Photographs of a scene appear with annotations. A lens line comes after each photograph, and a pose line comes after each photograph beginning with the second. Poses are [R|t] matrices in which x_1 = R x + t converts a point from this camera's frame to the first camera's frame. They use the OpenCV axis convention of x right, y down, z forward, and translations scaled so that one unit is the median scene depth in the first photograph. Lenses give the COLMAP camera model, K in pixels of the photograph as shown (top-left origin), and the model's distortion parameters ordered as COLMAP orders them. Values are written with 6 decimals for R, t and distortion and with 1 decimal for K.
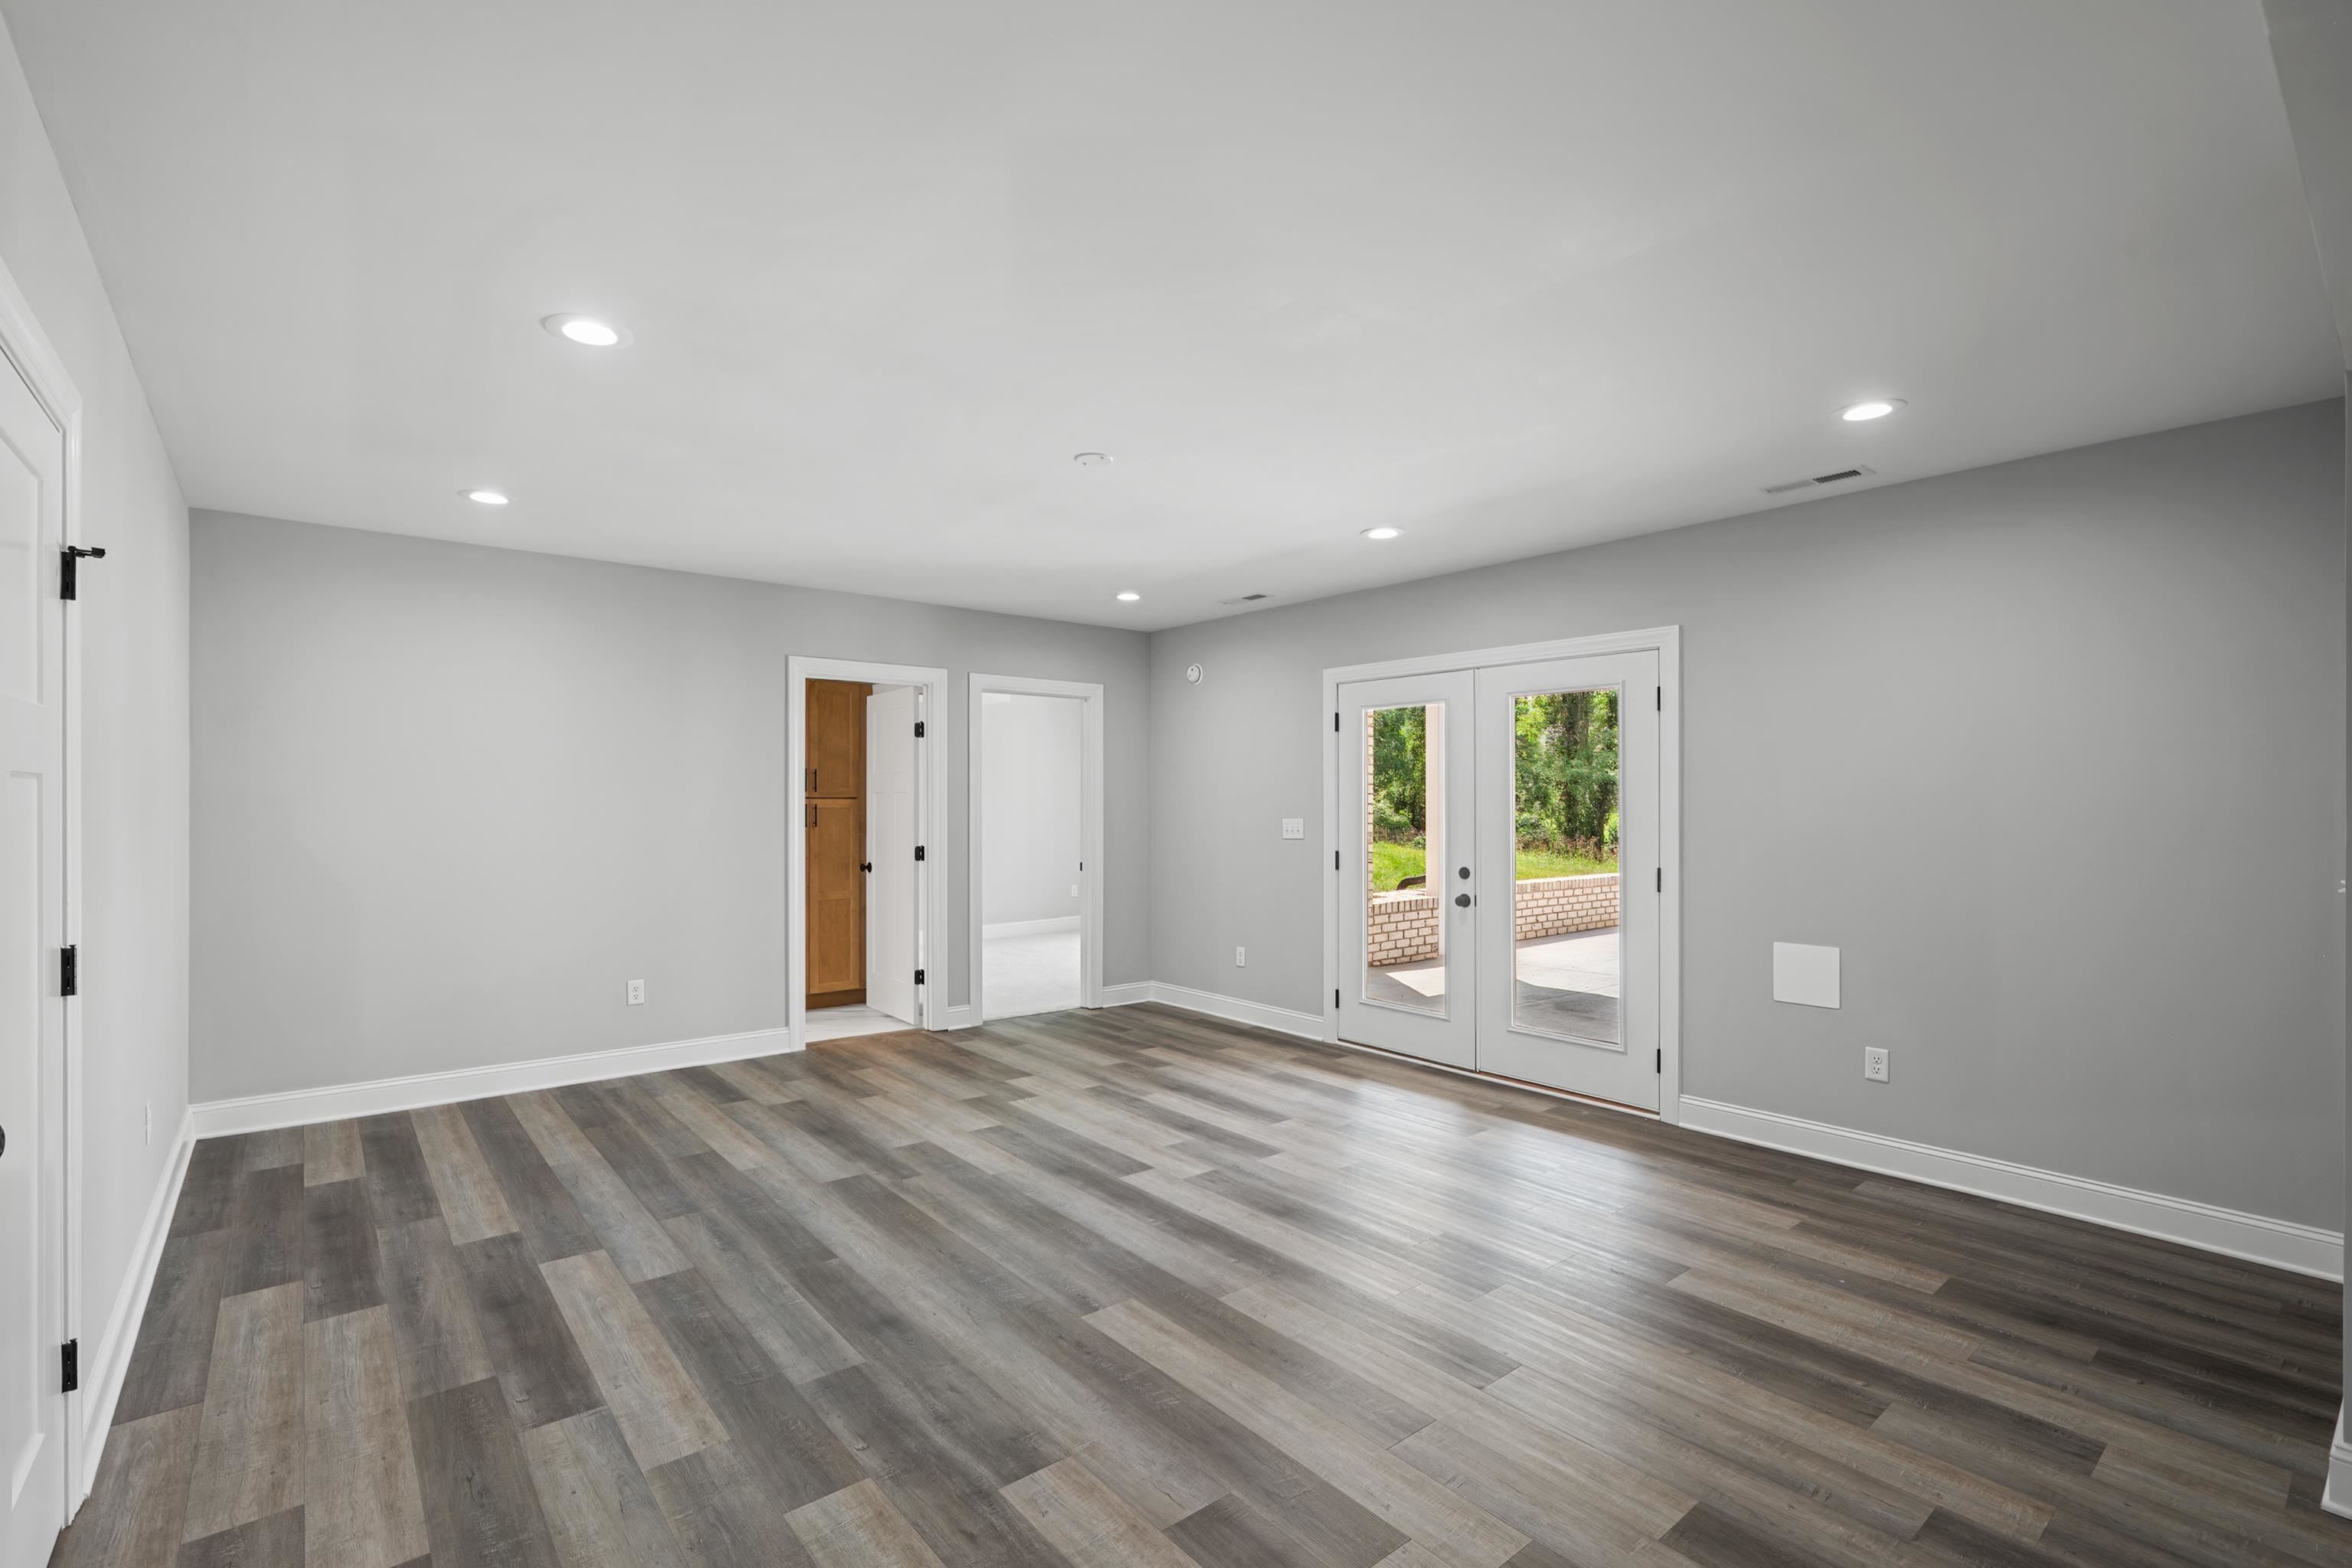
lens RADIAL K [[1044.9, 0, 1168.2], [0, 1044.9, 793.5], [0, 0, 1]] dist [-0.002650, 0.004233]
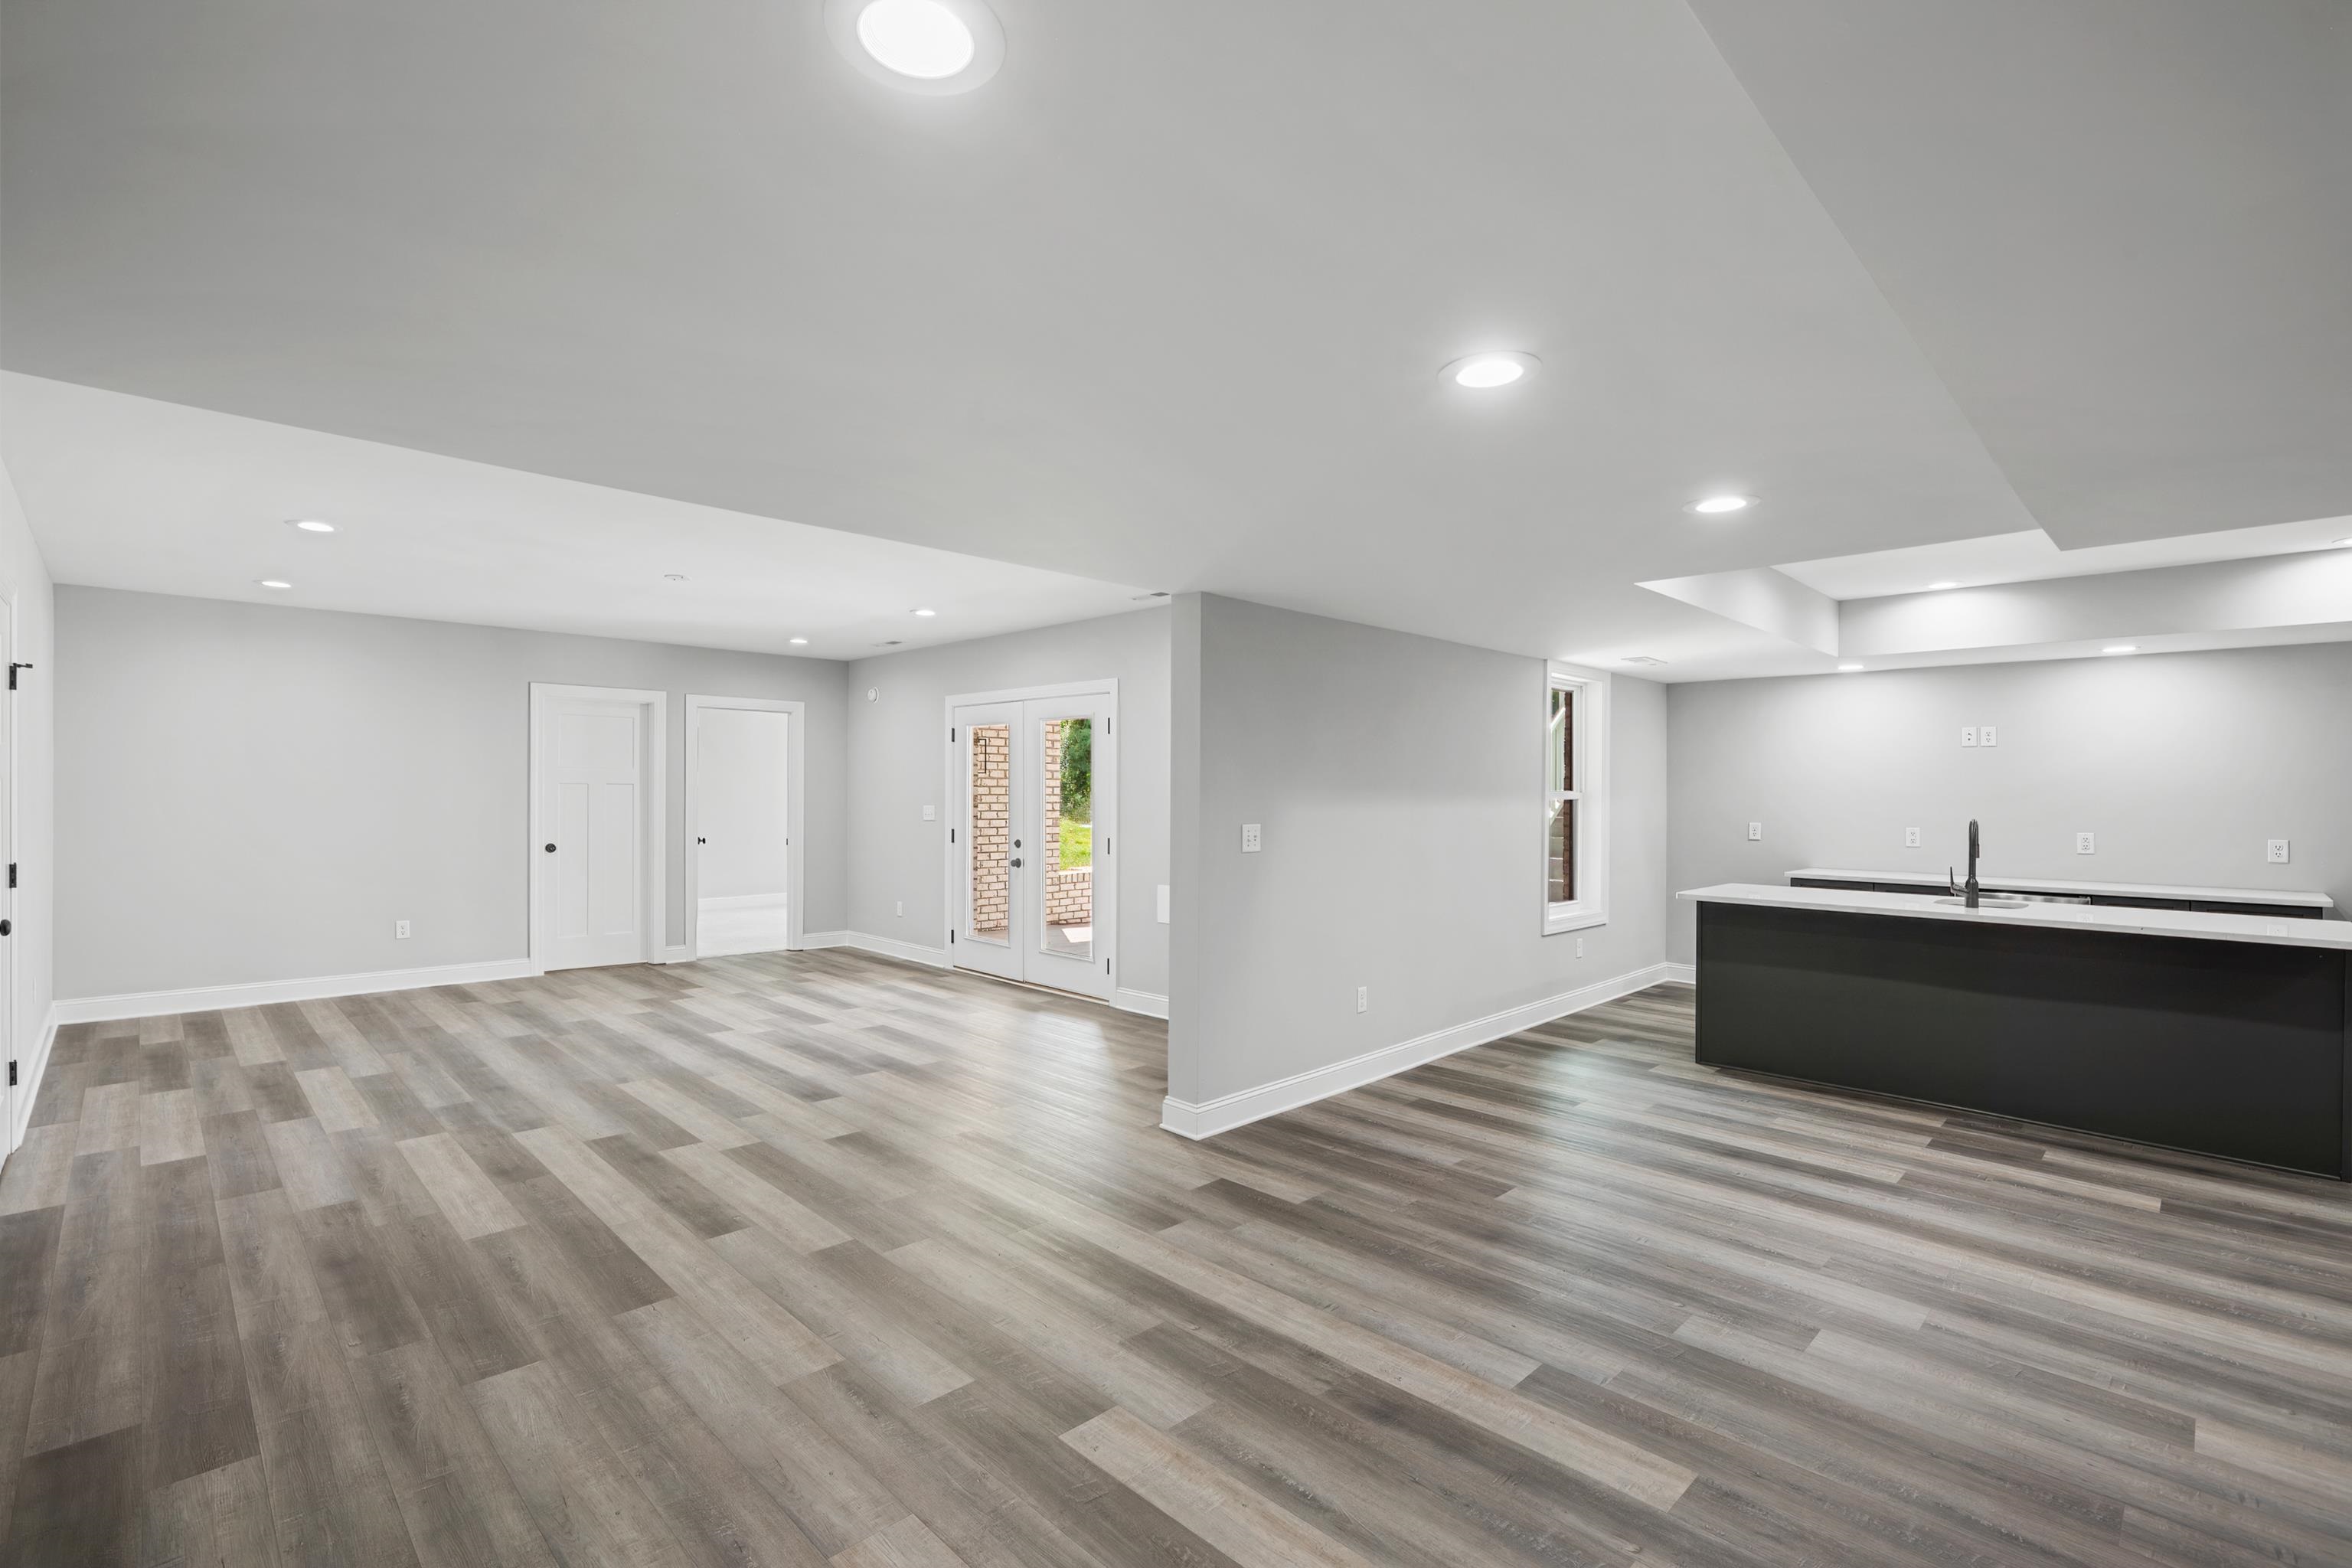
lens RADIAL K [[1044.9, 0, 1165.3], [0, 1044.9, 784.6], [0, 0, 1]] dist [-0.002650, 0.004233]
pose [[0.996434, 0.005173, 0.084211, 0.475644], [-0.005256, 0.999986, 0.000759, -0.008417], [-0.084206, -0.001199, 0.996448, -0.576375]]
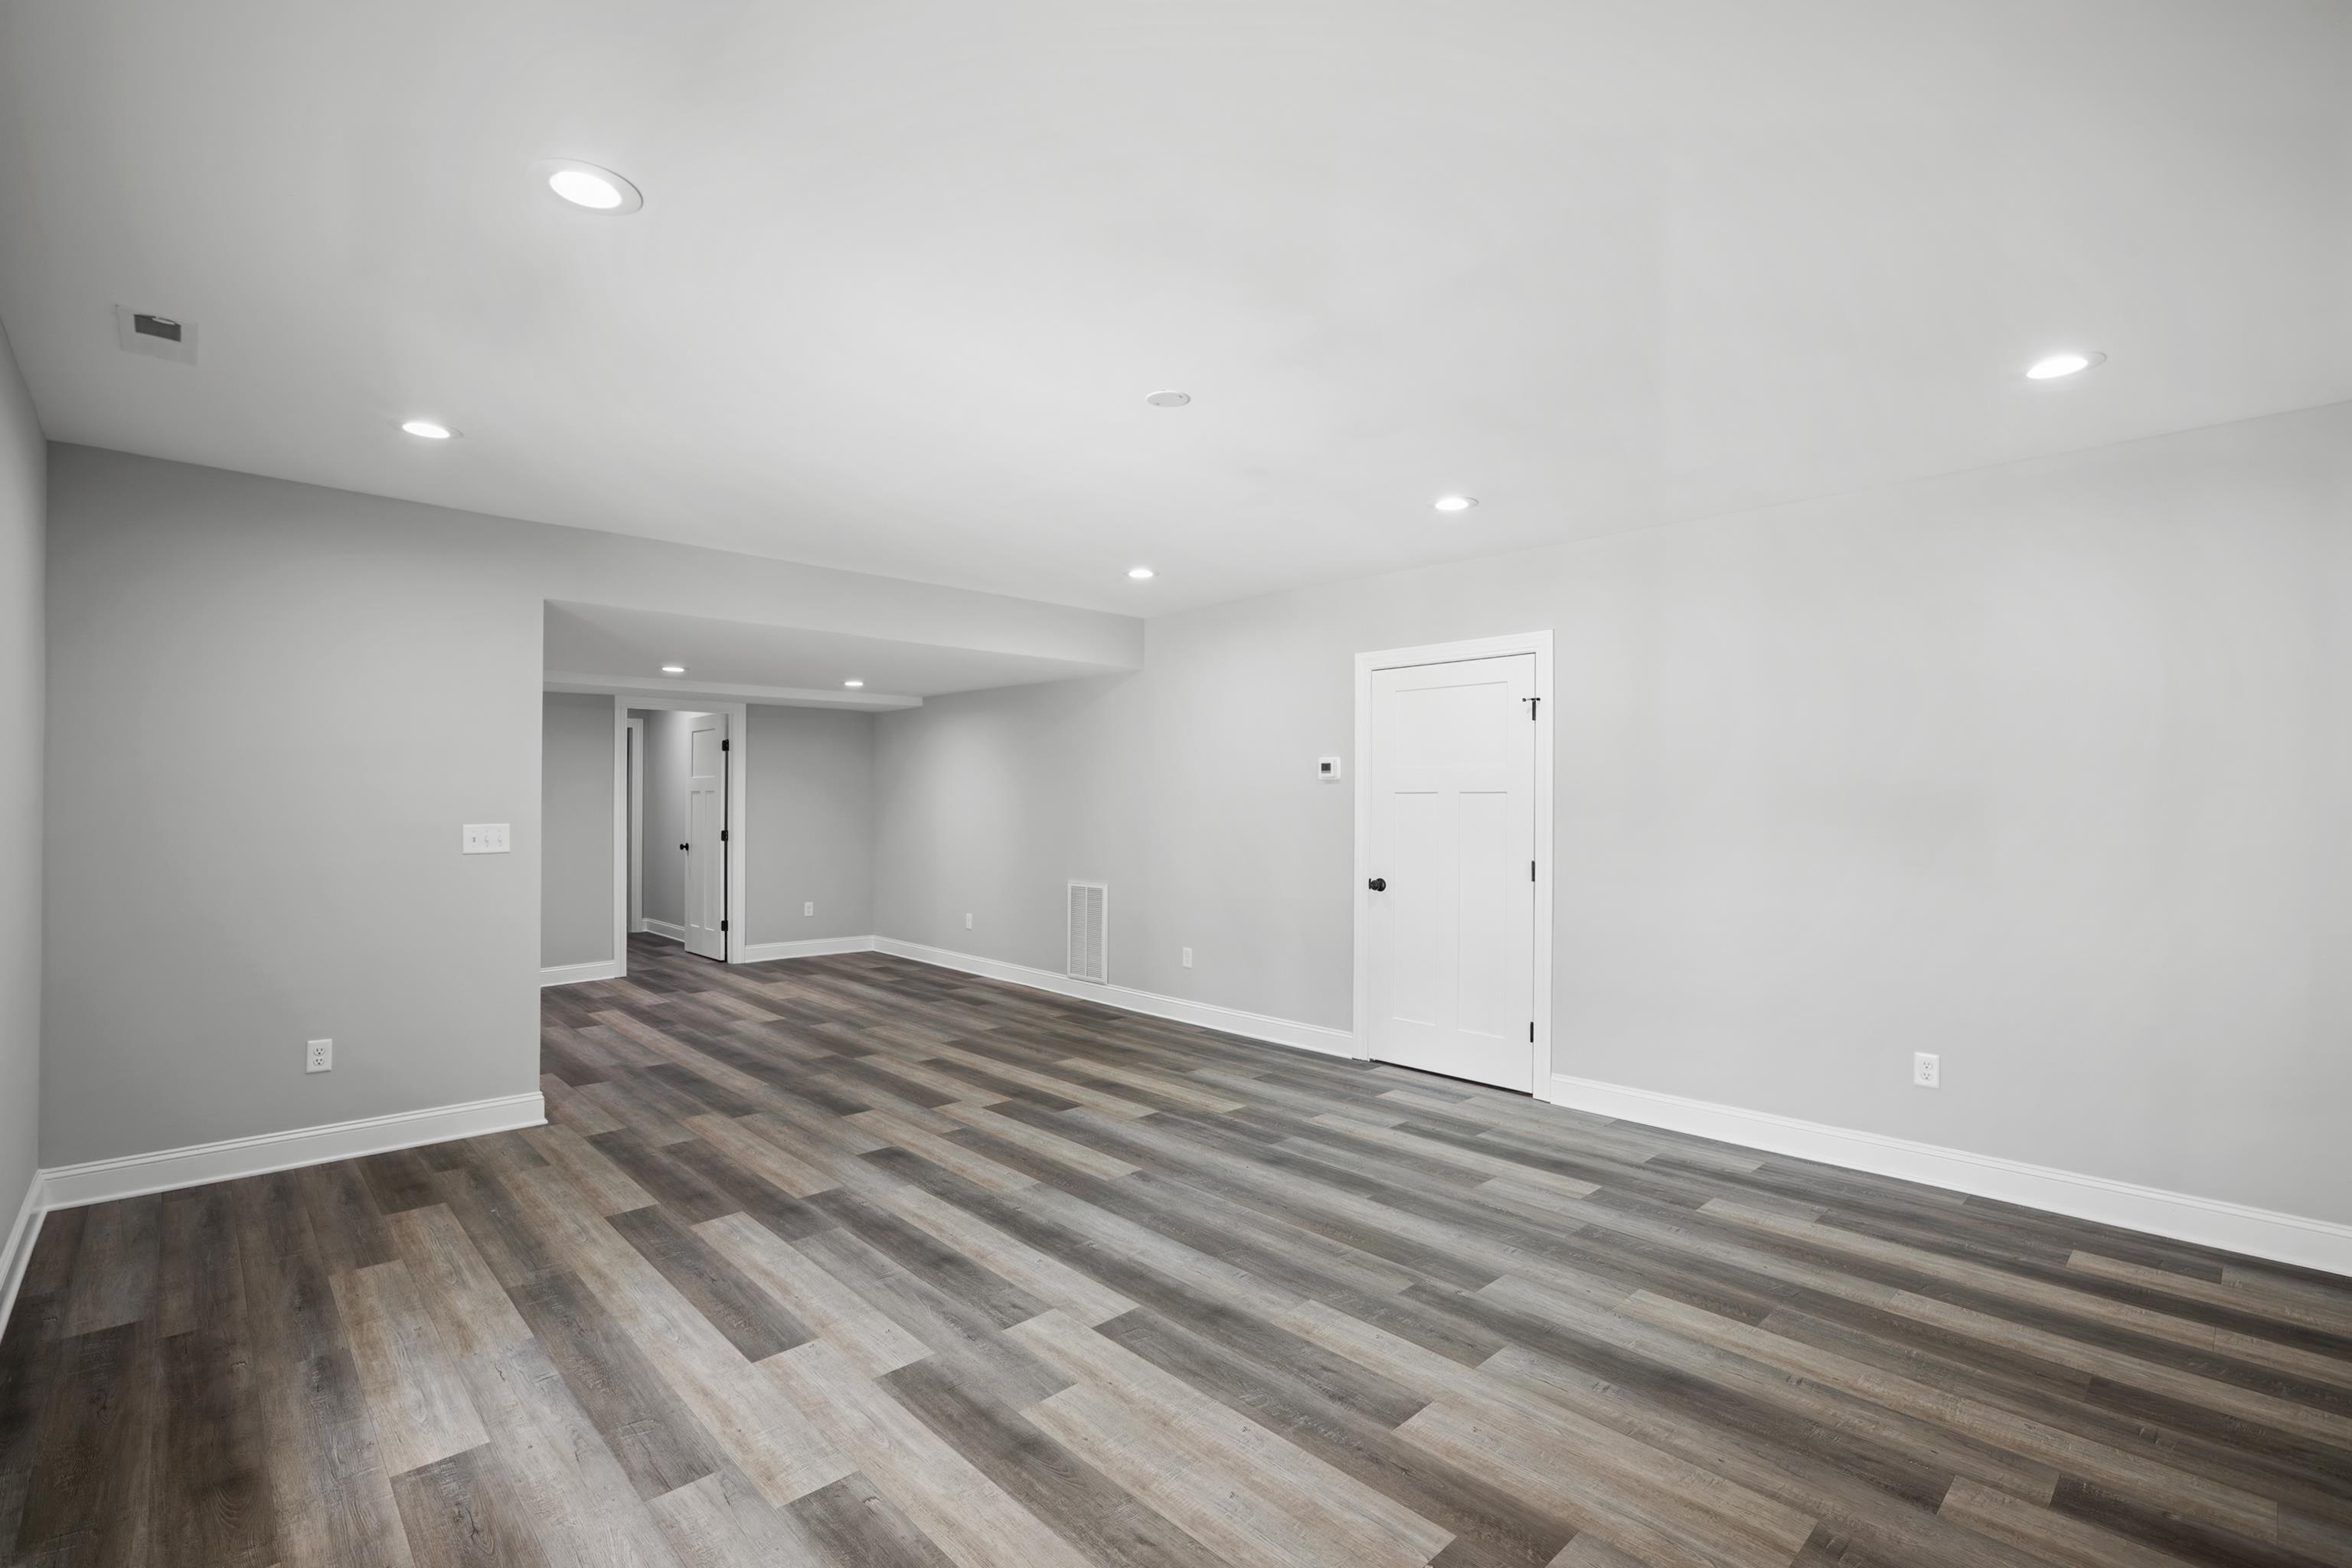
lens RADIAL K [[1044.9, 0, 1175.7], [0, 1044.9, 796.4], [0, 0, 1]] dist [-0.002650, 0.004233]
pose [[-0.997268, -0.006821, -0.073559, -0.014864], [-0.005817, 0.999887, -0.013861, 0.015208], [0.073646, -0.013395, -0.997195, 1.654822]]
